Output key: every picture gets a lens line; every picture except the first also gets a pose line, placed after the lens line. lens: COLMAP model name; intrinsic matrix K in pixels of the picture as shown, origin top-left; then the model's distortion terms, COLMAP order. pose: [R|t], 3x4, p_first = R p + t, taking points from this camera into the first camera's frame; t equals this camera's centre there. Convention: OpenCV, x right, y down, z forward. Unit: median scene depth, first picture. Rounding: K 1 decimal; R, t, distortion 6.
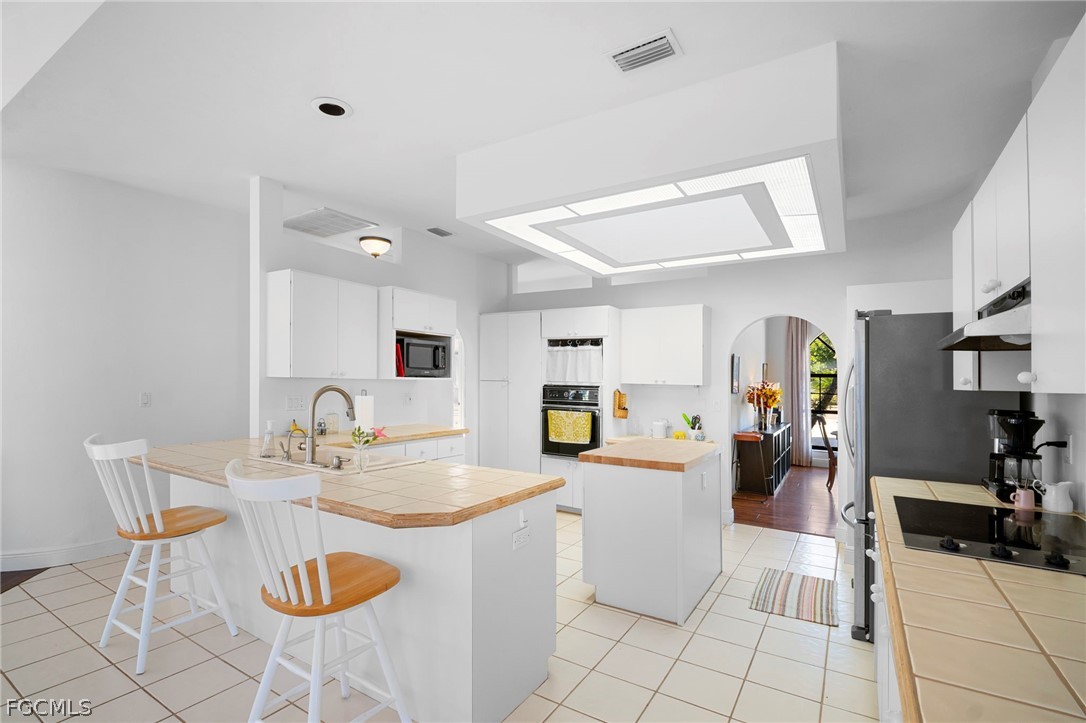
lens RADIAL K [[502.5, 0, 543.0], [0, 502.5, 361.5], [0, 0, 1]] dist [-0.033148, -0.000207]
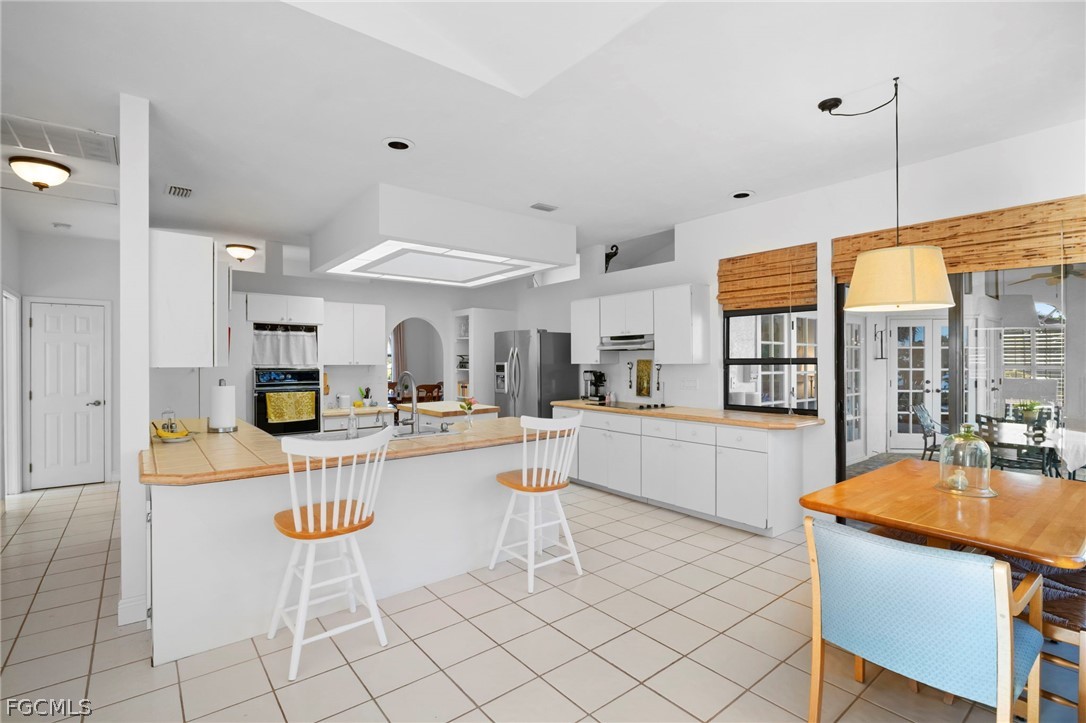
lens RADIAL K [[498.4, 0, 539.0], [0, 498.4, 364.6], [0, 0, 1]] dist [0.003161, -0.008193]
pose [[0.338787, -0.023321, 0.940574, -0.771469], [-0.029064, 0.998956, 0.035238, -0.013053], [-0.940414, -0.039275, 0.337756, 0.140382]]
